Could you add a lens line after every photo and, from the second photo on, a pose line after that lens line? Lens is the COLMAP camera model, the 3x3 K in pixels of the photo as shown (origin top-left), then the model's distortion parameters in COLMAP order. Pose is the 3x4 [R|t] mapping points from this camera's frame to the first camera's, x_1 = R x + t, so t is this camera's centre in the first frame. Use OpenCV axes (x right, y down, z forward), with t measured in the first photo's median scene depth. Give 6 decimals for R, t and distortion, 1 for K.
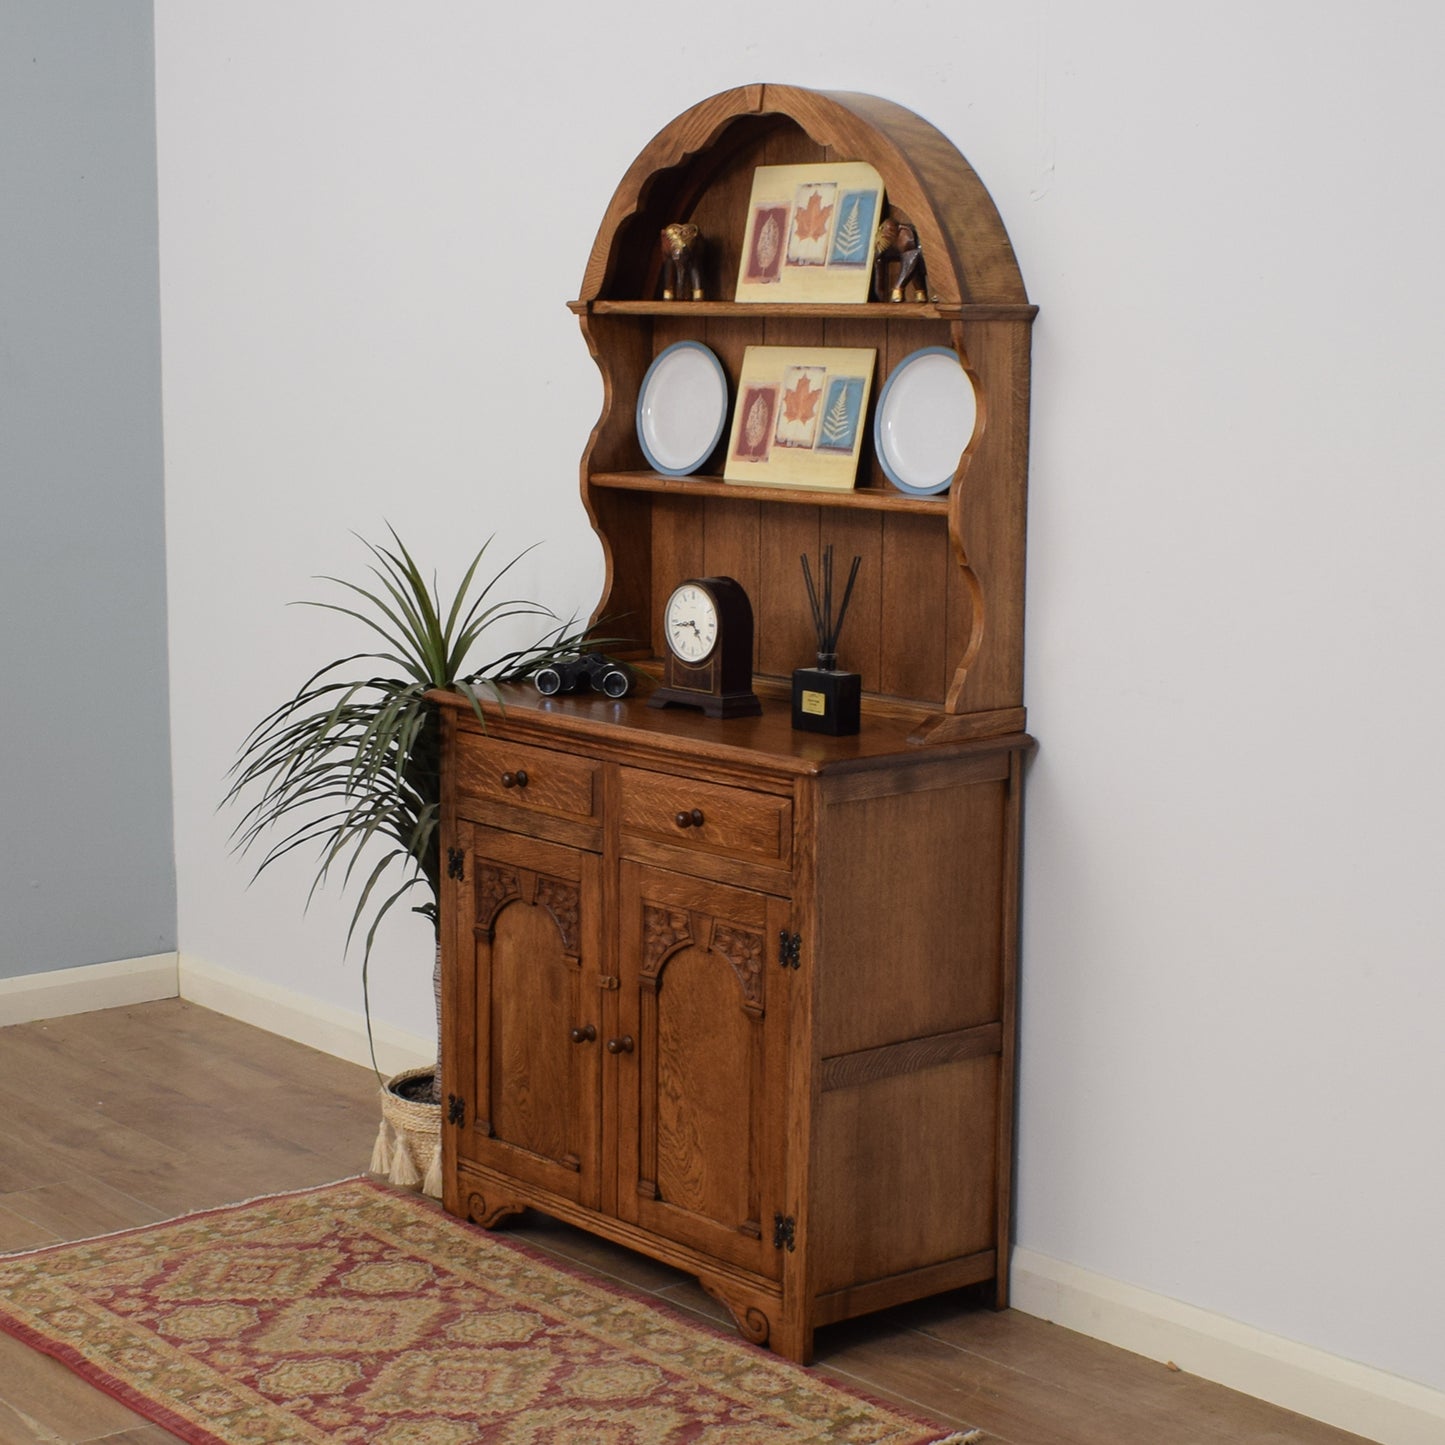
lens RADIAL K [[2813.9, 0, 588.0], [0, 2813.9, 835.2], [0, 0, 1]] dist [-0.072675, -0.134115]
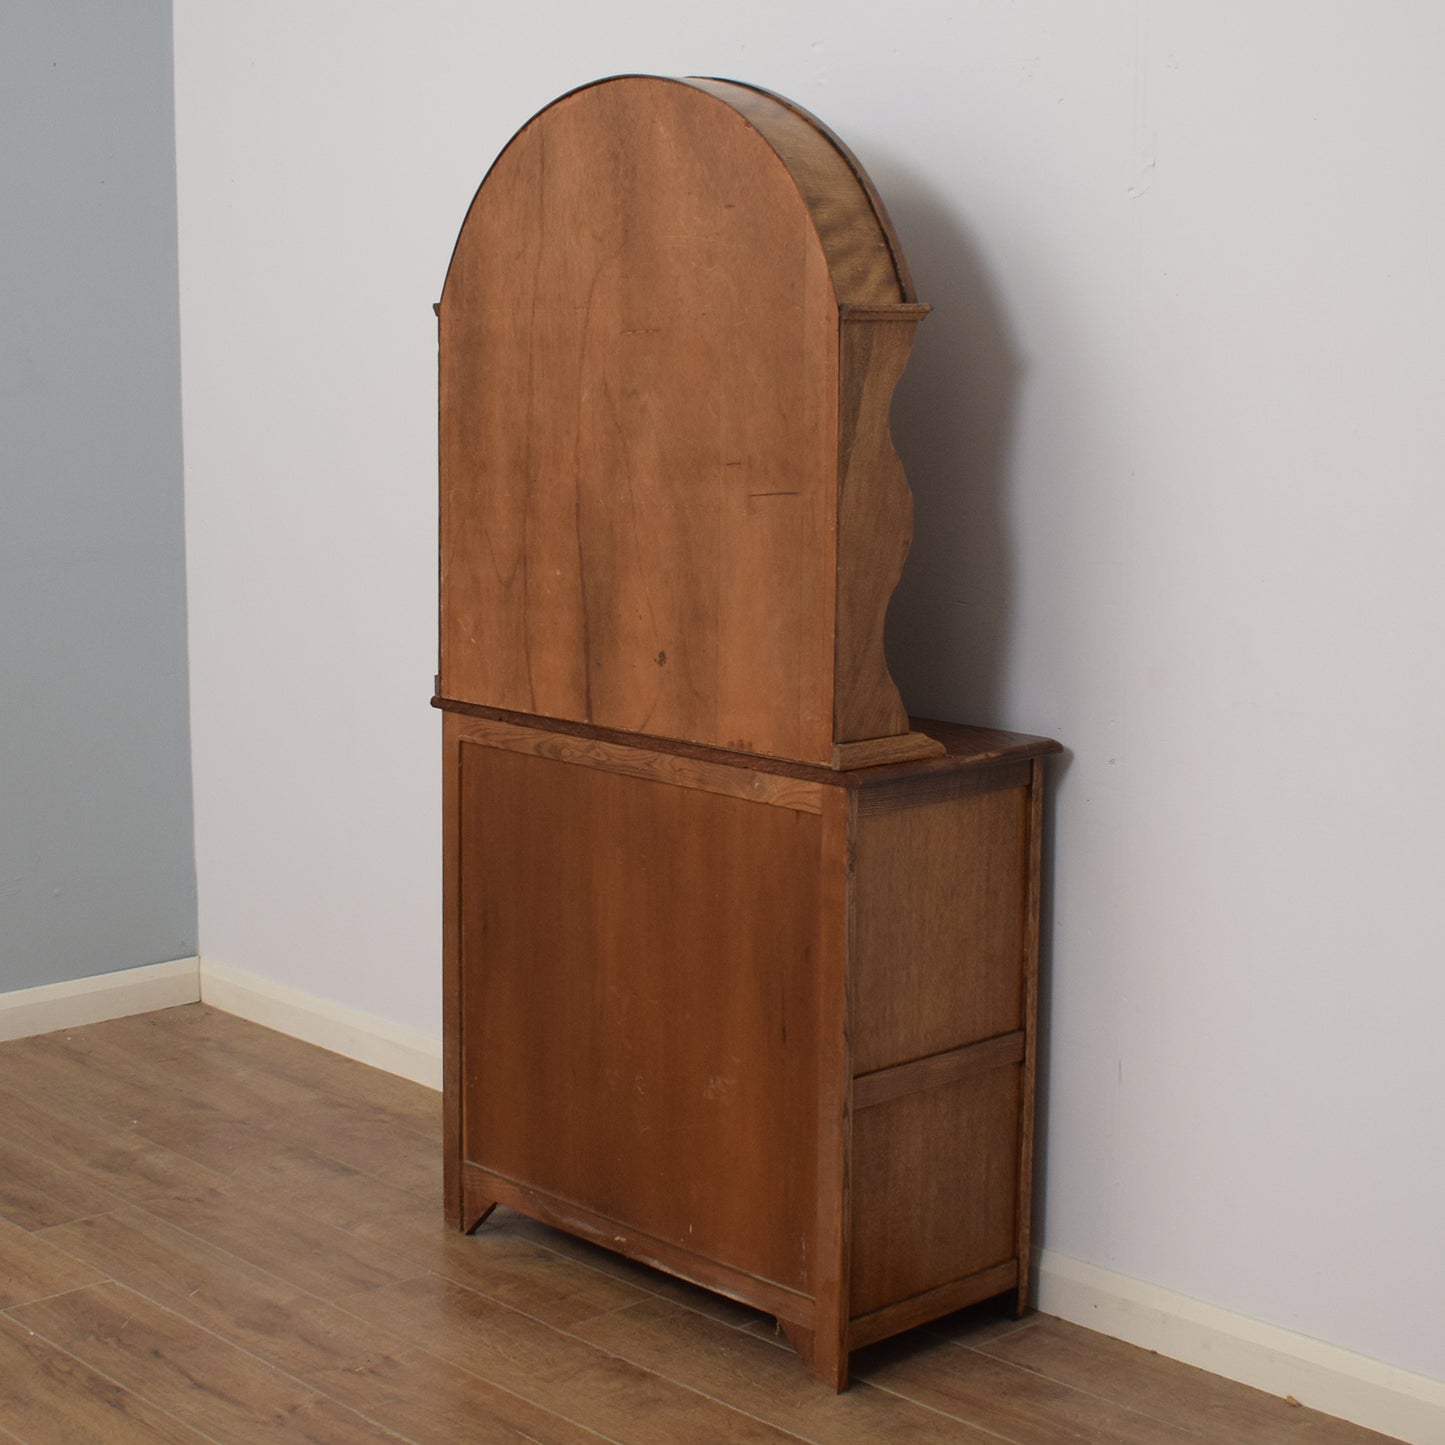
lens RADIAL K [[2549.8, 0, 613.3], [0, 2549.8, 720.3], [0, 0, 1]] dist [-0.084088, -0.048011]
pose [[0.998737, -0.011761, 0.048841, -0.061408], [0.013085, 0.999553, -0.026866, -0.023418], [-0.048503, 0.027471, 0.998445, 0.130971]]
